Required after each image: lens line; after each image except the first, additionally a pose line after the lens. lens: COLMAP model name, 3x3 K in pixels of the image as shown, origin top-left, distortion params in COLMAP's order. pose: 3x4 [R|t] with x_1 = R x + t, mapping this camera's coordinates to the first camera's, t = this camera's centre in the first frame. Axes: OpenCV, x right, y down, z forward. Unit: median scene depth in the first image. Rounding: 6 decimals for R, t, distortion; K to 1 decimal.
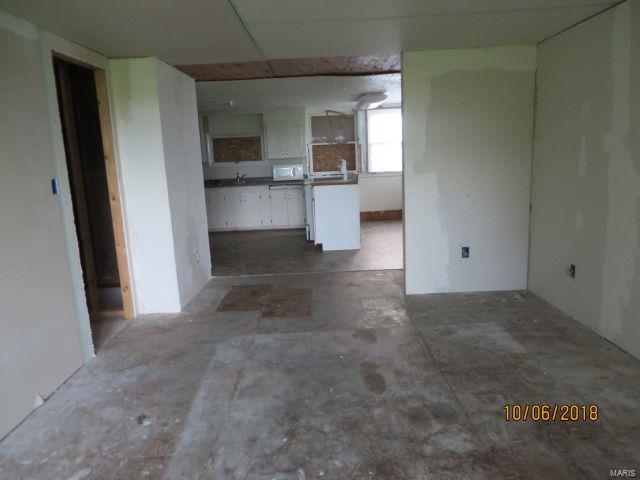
lens RADIAL K [[477.3, 0, 320.1], [0, 477.3, 238.1], [0, 0, 1]] dist [-0.012720, -0.000374]
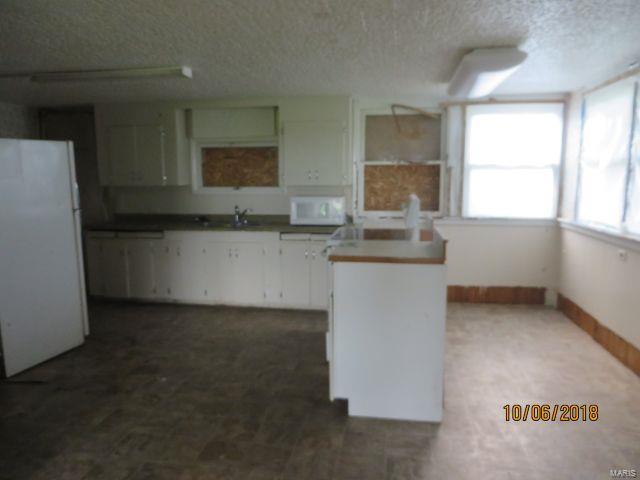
lens RADIAL K [[477.3, 0, 320.1], [0, 477.3, 238.1], [0, 0, 1]] dist [-0.012720, -0.000374]
pose [[0.985493, 0.061680, -0.158111, 0.027750], [-0.068558, 0.996907, -0.038421, -0.081184], [0.155252, 0.048704, 0.986674, 0.431175]]
